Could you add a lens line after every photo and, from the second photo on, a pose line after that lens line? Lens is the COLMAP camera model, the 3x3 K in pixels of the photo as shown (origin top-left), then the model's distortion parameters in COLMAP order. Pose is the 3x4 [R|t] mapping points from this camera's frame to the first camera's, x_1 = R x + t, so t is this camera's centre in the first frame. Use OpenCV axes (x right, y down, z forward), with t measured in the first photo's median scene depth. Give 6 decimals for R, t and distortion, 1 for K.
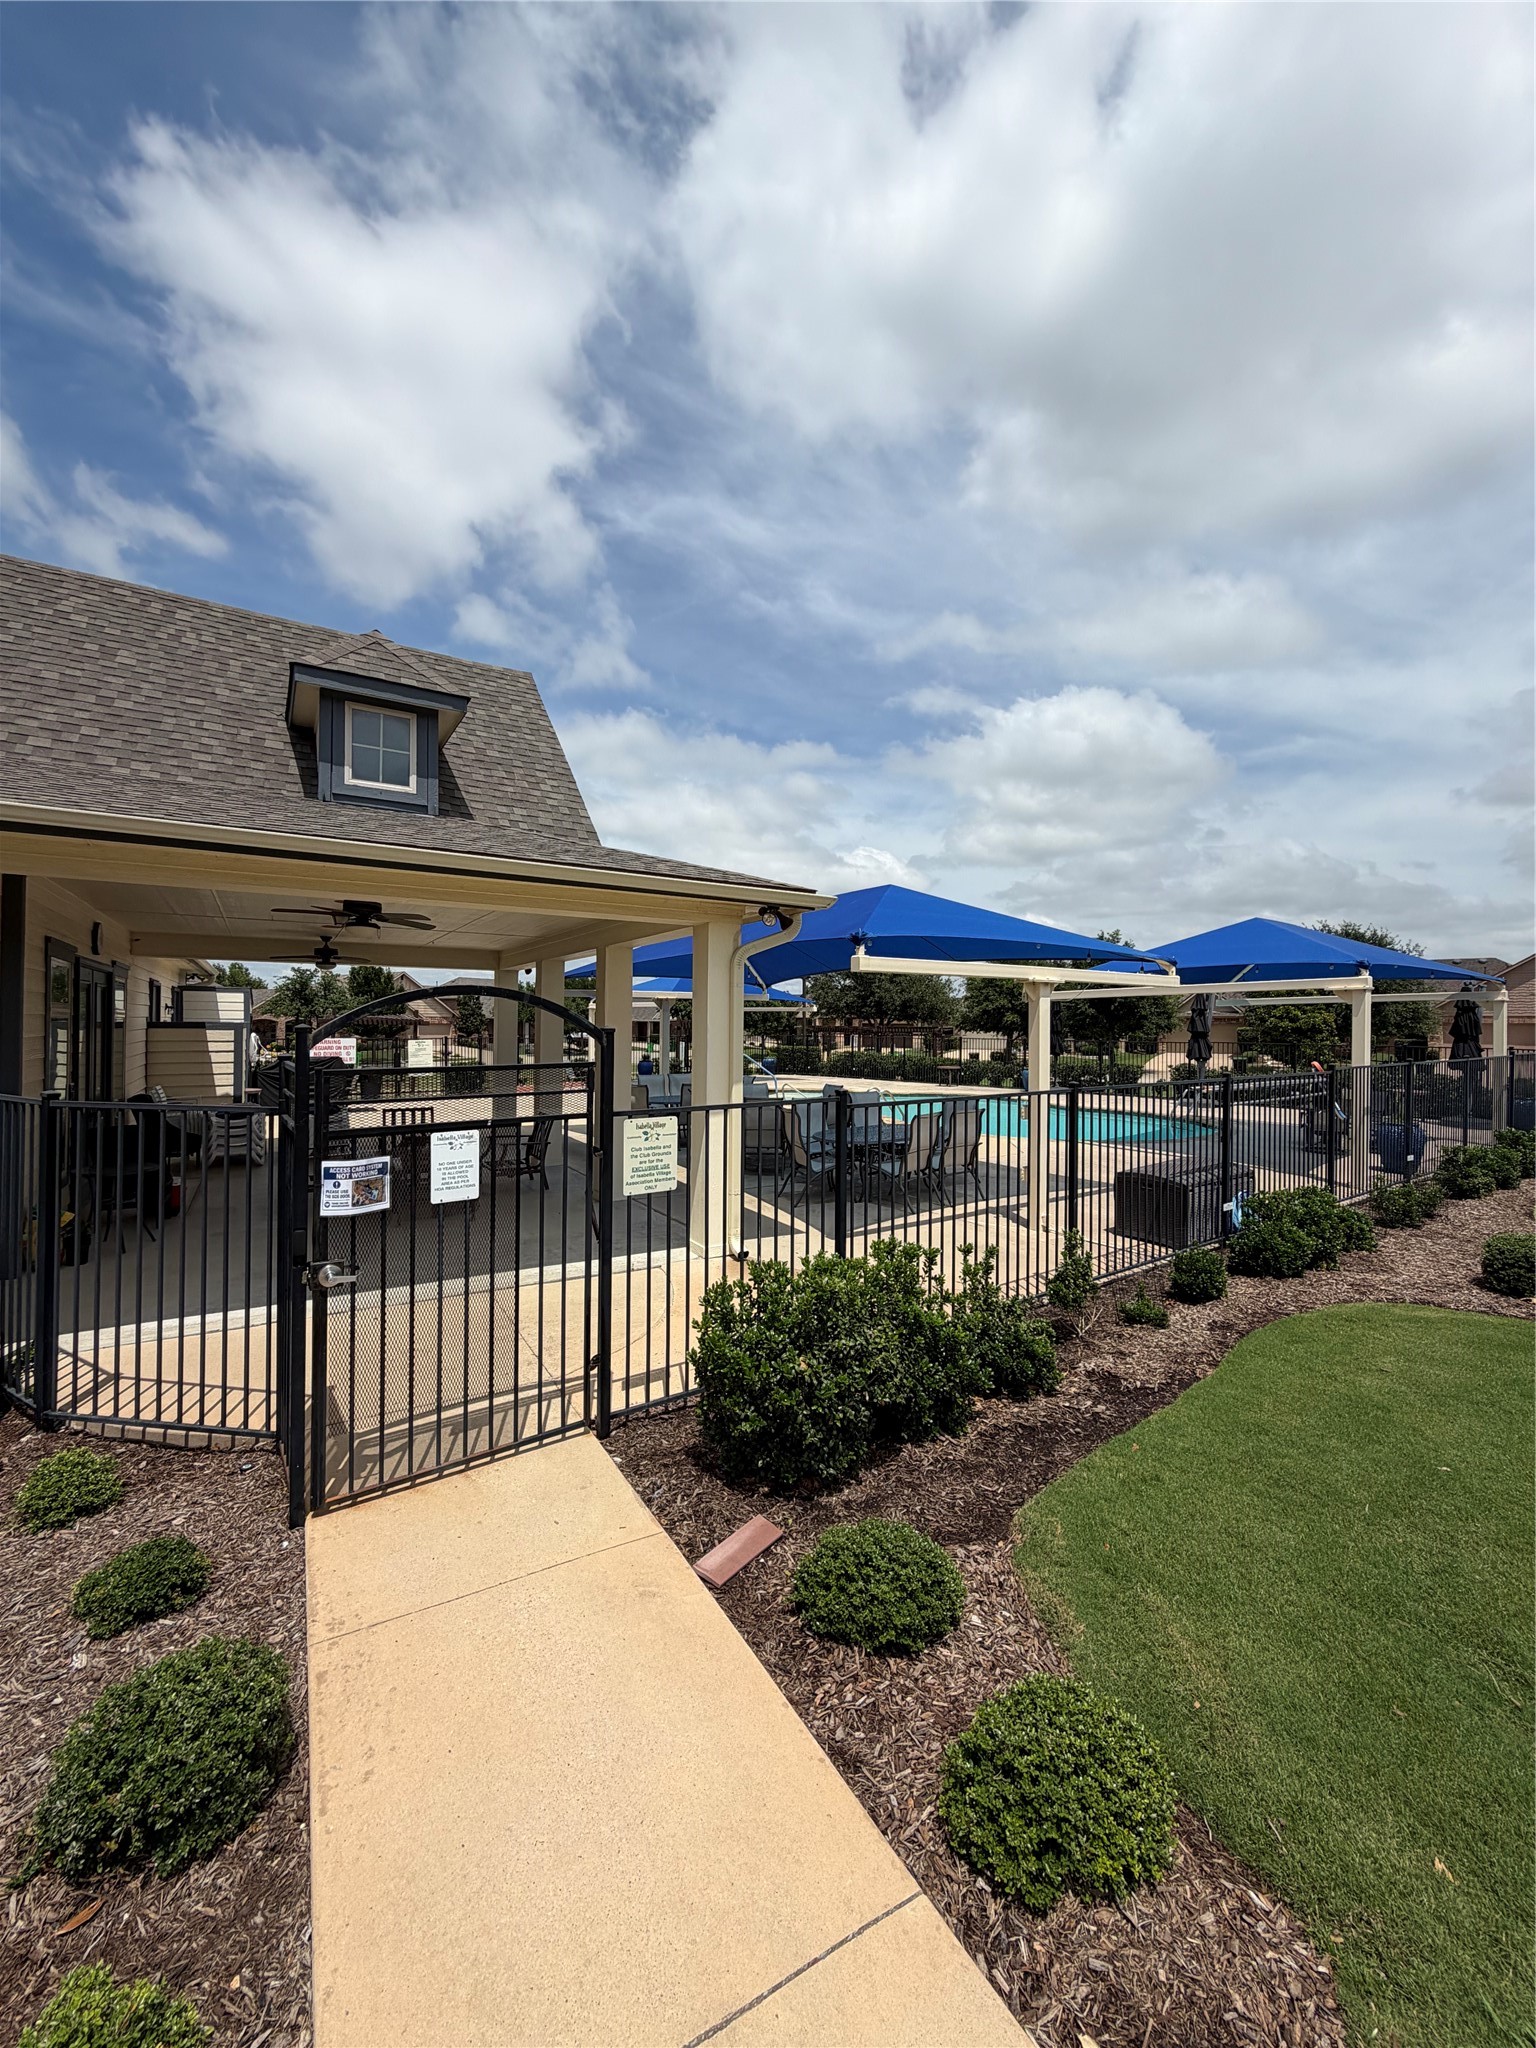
lens RADIAL K [[817.5, 0, 768.0], [0, 817.5, 1024.0], [0, 0, 1]] dist [-0.001844, -0.000114]
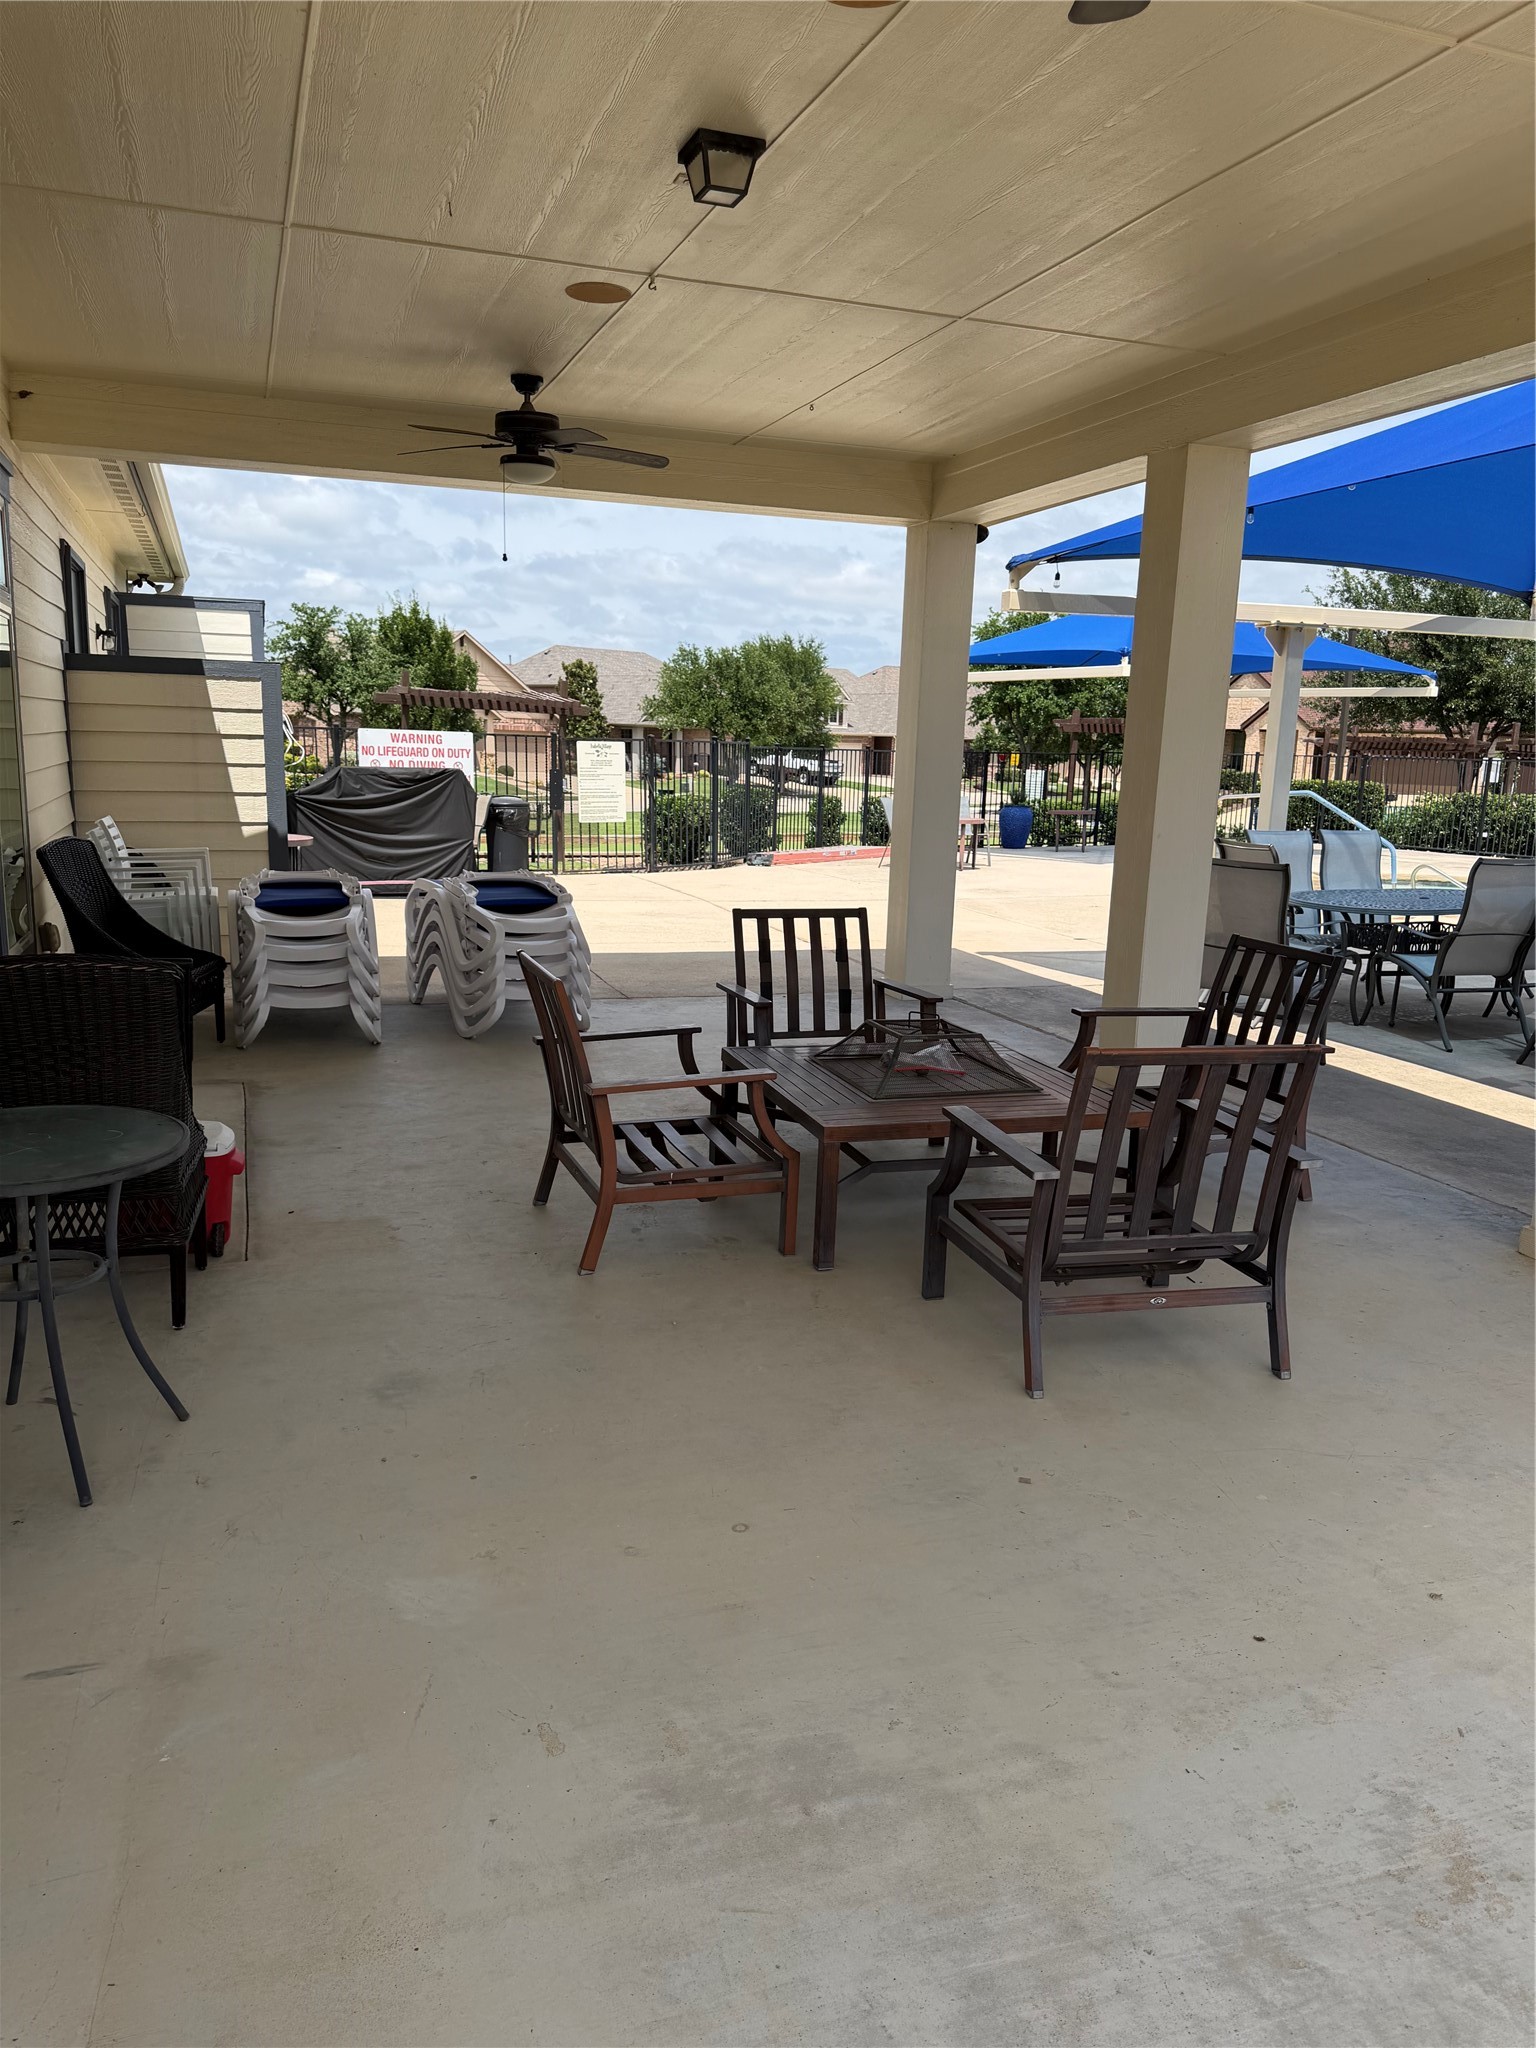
lens RADIAL K [[1409.7, 0, 768.0], [0, 1409.7, 1024.0], [0, 0, 1]] dist [0.007119, 0.001863]
pose [[0.981205, 0.058981, -0.183733, -0.269952], [-0.022185, 0.980309, 0.196220, 0.030372], [0.191688, -0.188456, 0.963193, 0.348102]]
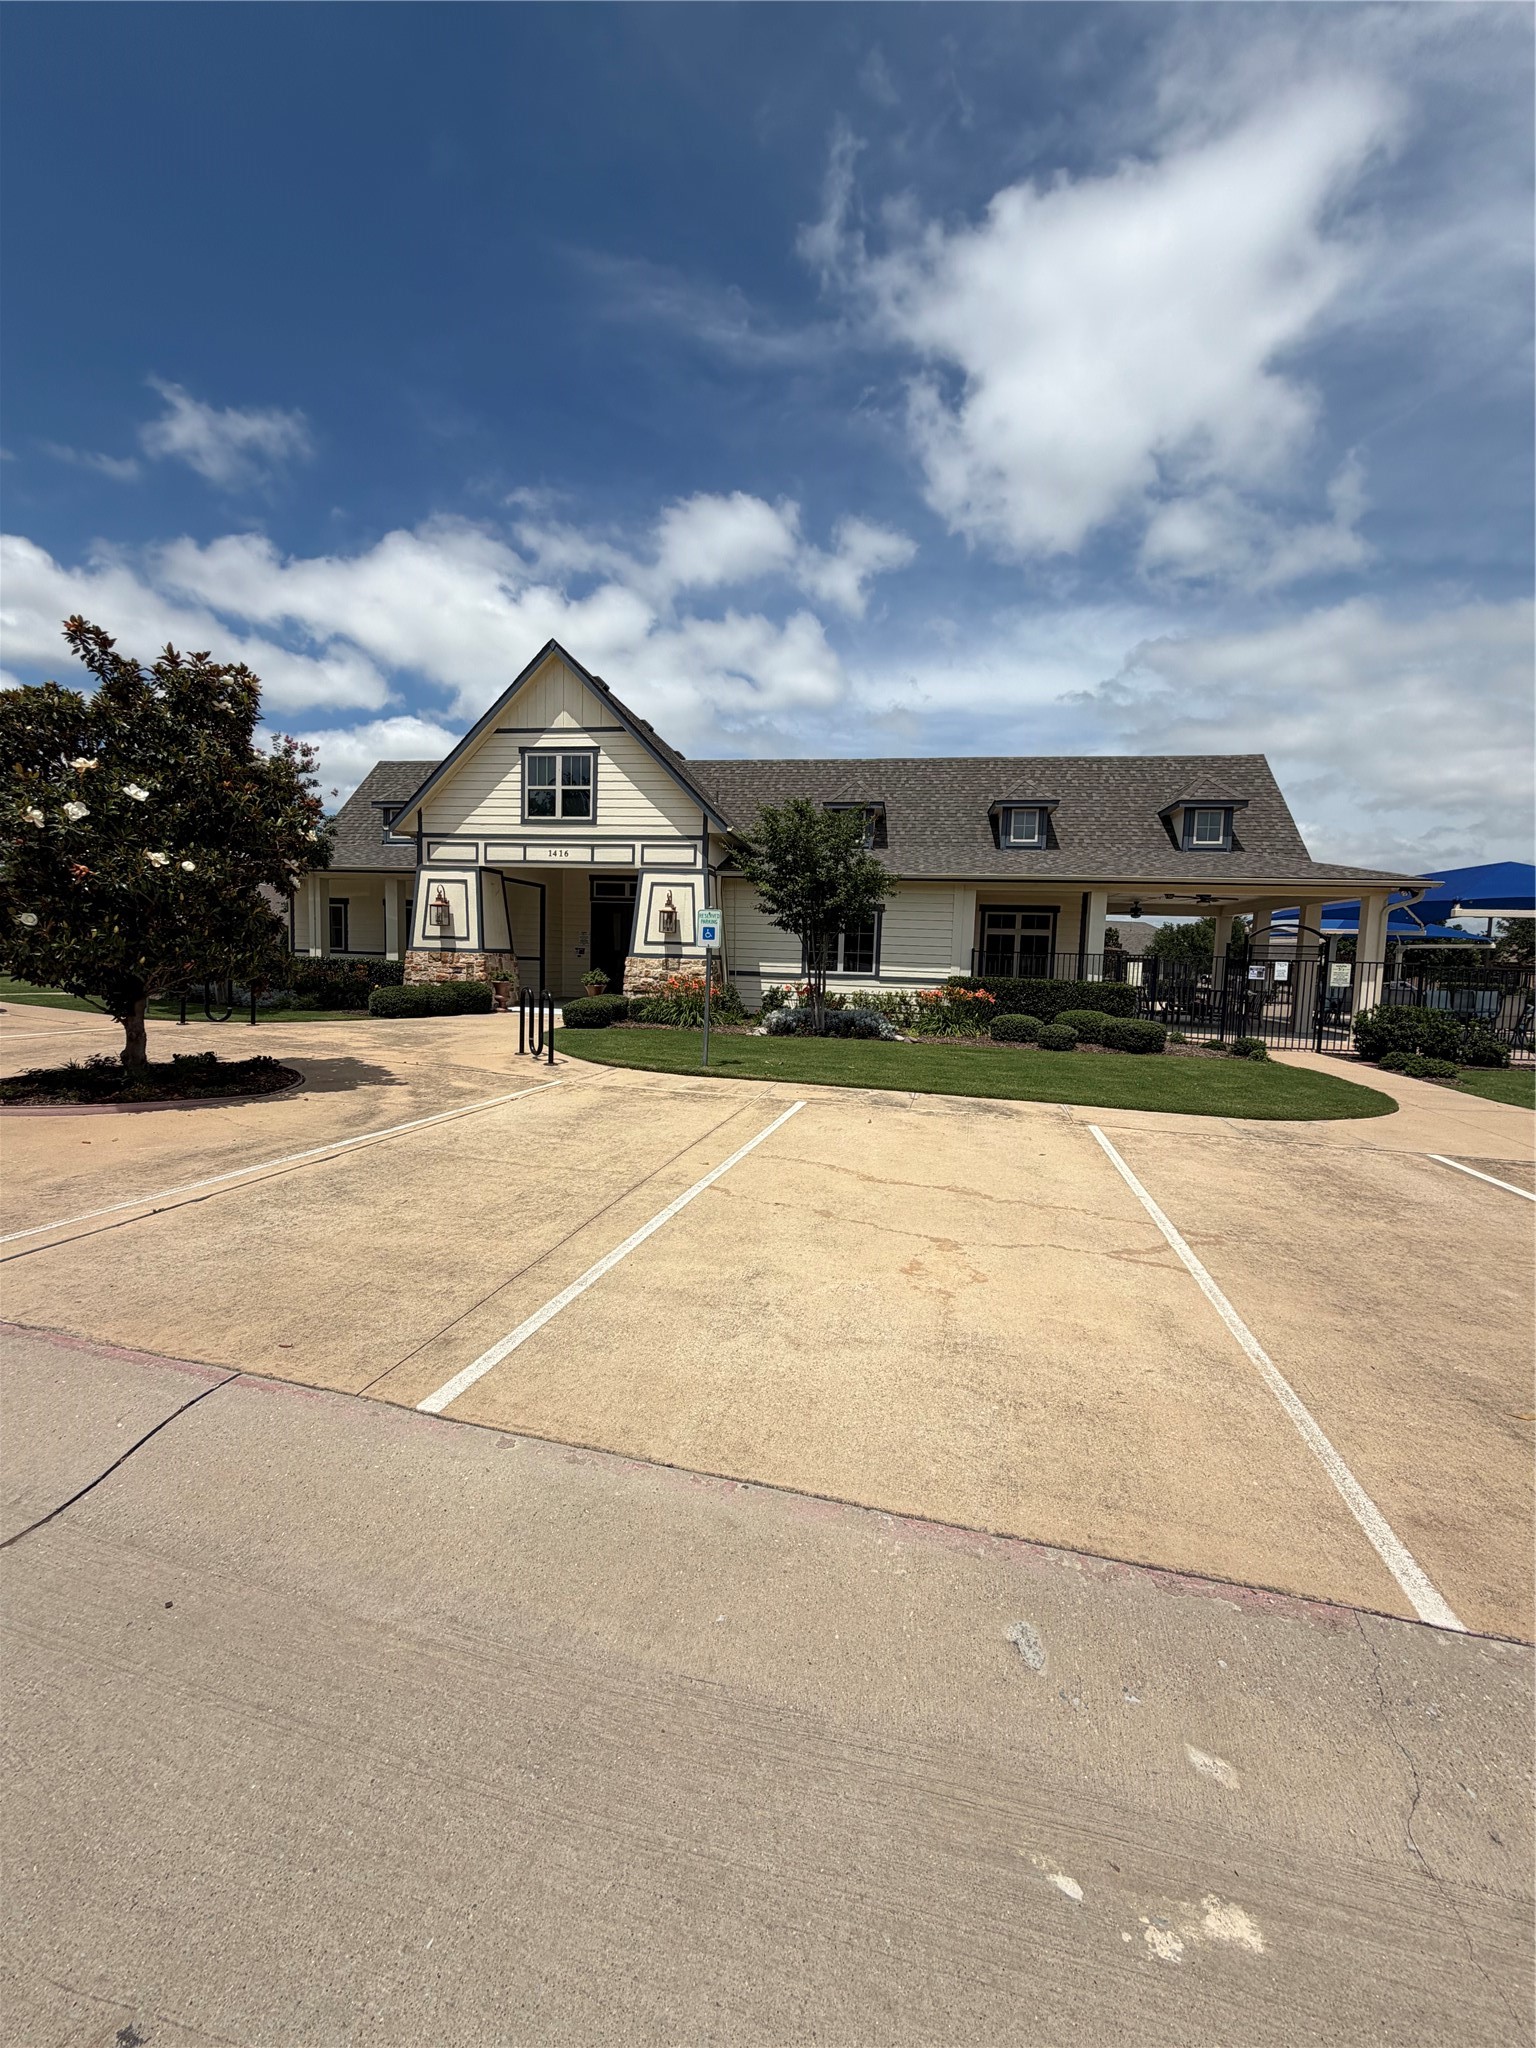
lens RADIAL K [[817.5, 0, 768.0], [0, 817.5, 1024.0], [0, 0, 1]] dist [-0.001844, -0.000114]
pose [[0.726761, 0.052020, -0.684917, 0.440797], [-0.003307, 0.997382, 0.072243, 0.129686], [0.686882, -0.050238, 0.725030, -2.968161]]
